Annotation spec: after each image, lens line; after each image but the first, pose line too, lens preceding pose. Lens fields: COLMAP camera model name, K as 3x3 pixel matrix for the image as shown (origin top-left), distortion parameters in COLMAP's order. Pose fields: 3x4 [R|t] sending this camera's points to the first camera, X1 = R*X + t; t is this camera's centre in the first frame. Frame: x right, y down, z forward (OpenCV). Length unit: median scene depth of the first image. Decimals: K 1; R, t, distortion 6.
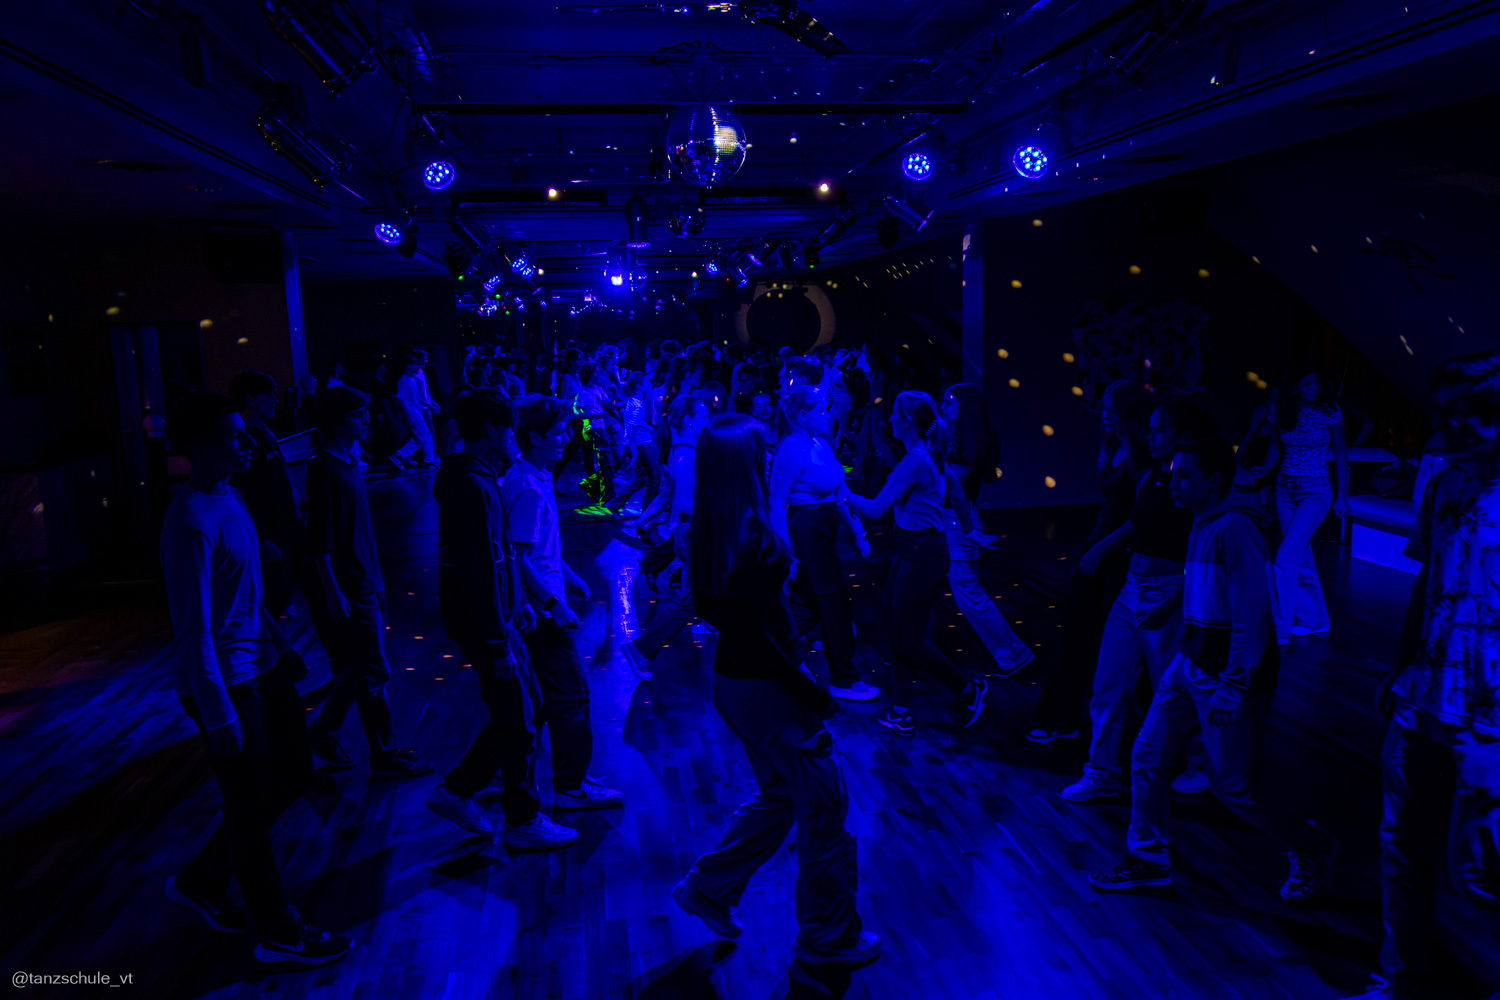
lens RADIAL K [[1115.7, 0, 750.8], [0, 1115.7, 499.1], [0, 0, 1]] dist [0.005133, 0.001772]
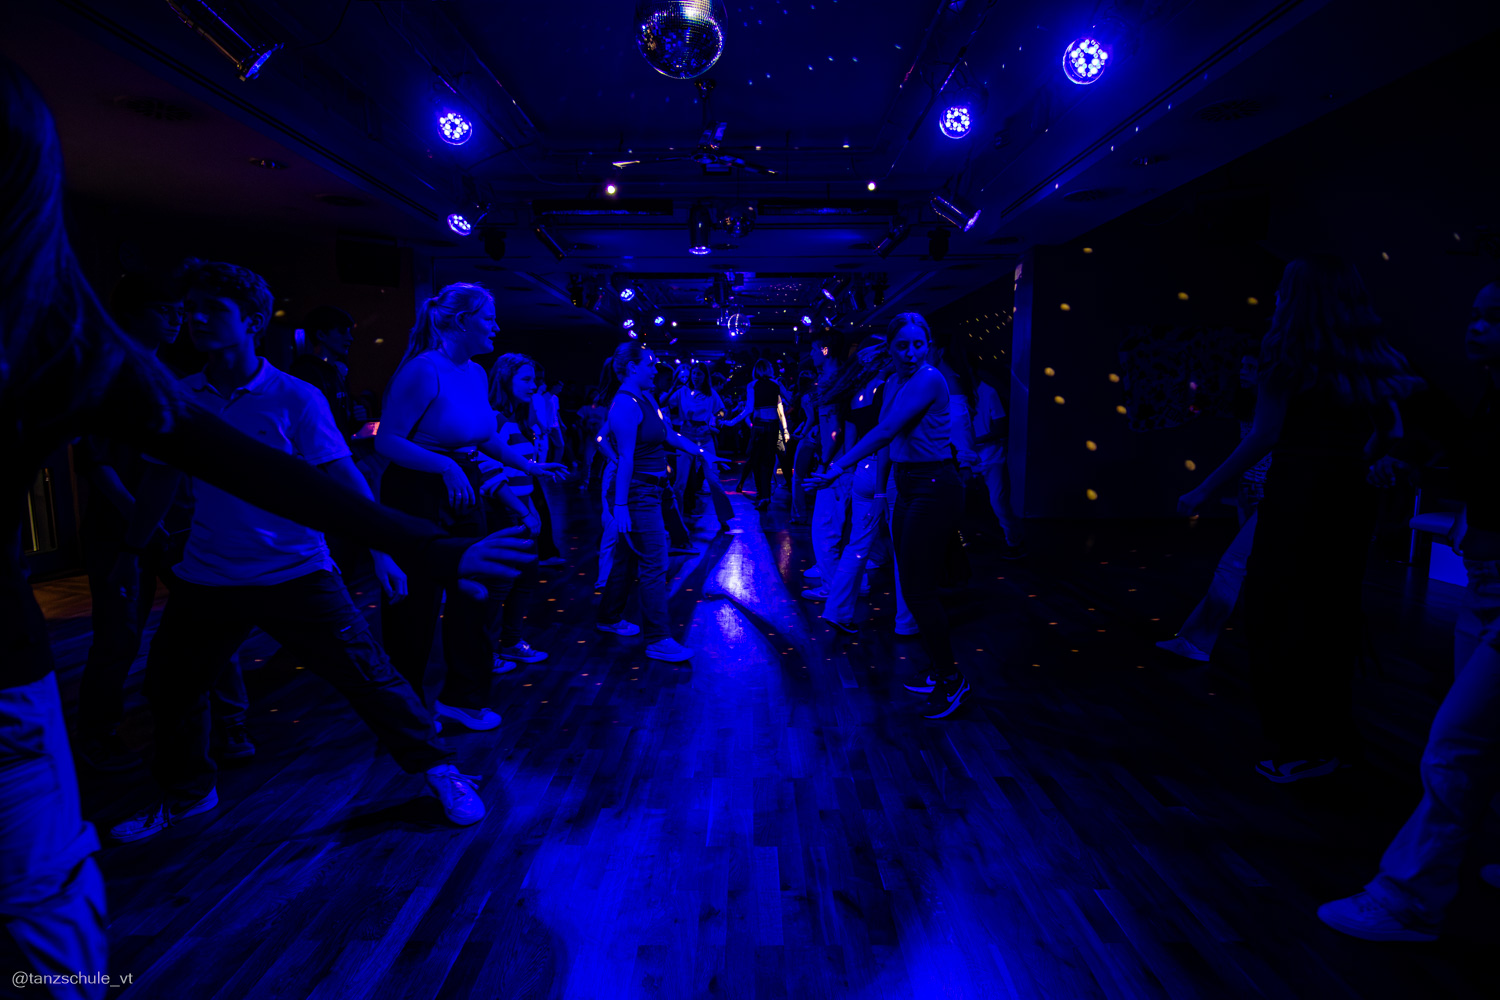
lens RADIAL K [[762.5, 0, 747.5], [0, 762.5, 501.6], [0, 0, 1]] dist [-0.024653, -0.000848]
pose [[0.986308, 0.045922, -0.158393, 0.075048], [-0.051341, 0.998222, -0.030290, 0.036545], [0.156720, 0.038008, 0.986911, 0.296241]]
